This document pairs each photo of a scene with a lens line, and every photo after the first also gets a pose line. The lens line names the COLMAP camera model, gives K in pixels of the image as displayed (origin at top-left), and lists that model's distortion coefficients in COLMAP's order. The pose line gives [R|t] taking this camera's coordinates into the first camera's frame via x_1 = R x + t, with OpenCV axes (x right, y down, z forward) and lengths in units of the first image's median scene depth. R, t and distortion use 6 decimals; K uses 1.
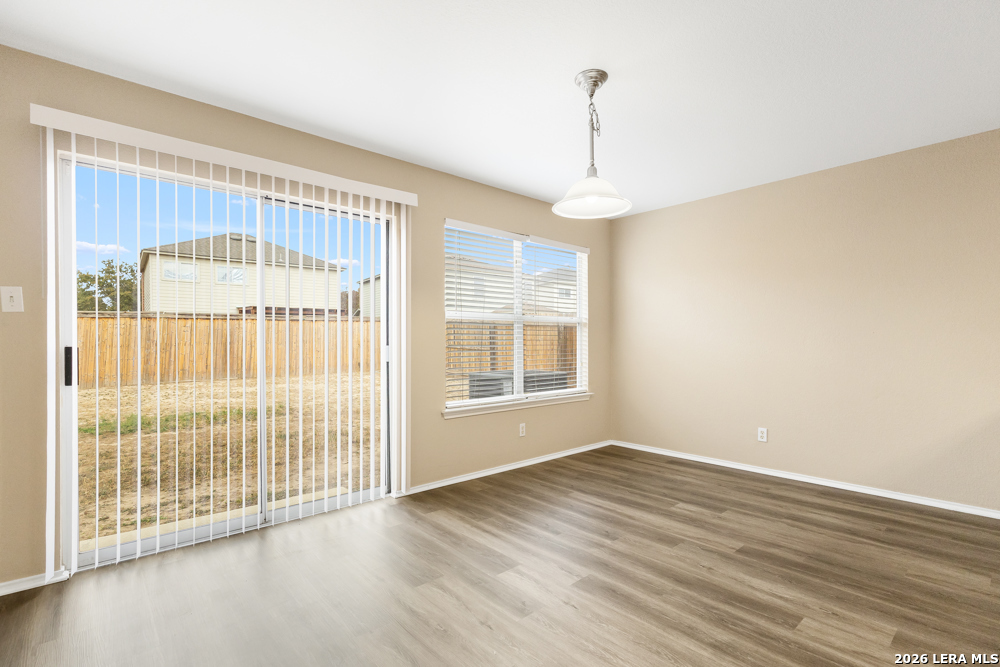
lens RADIAL K [[463.5, 0, 503.1], [0, 463.5, 341.1], [0, 0, 1]] dist [-0.000435, 0.000347]
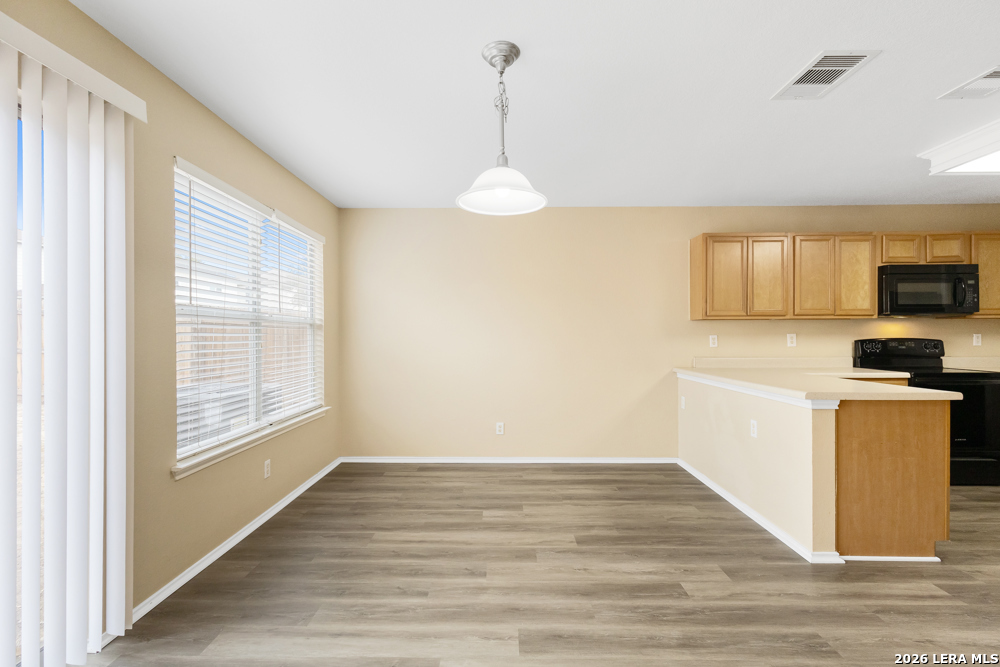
lens RADIAL K [[450.0, 0, 495.1], [0, 450.0, 334.8], [0, 0, 1]] dist [0.001995, 0.000710]
pose [[0.681715, 0.004482, 0.731604, -0.348809], [-0.000554, 0.999984, -0.005610, -0.028581], [-0.731618, 0.003419, 0.681707, 0.353962]]
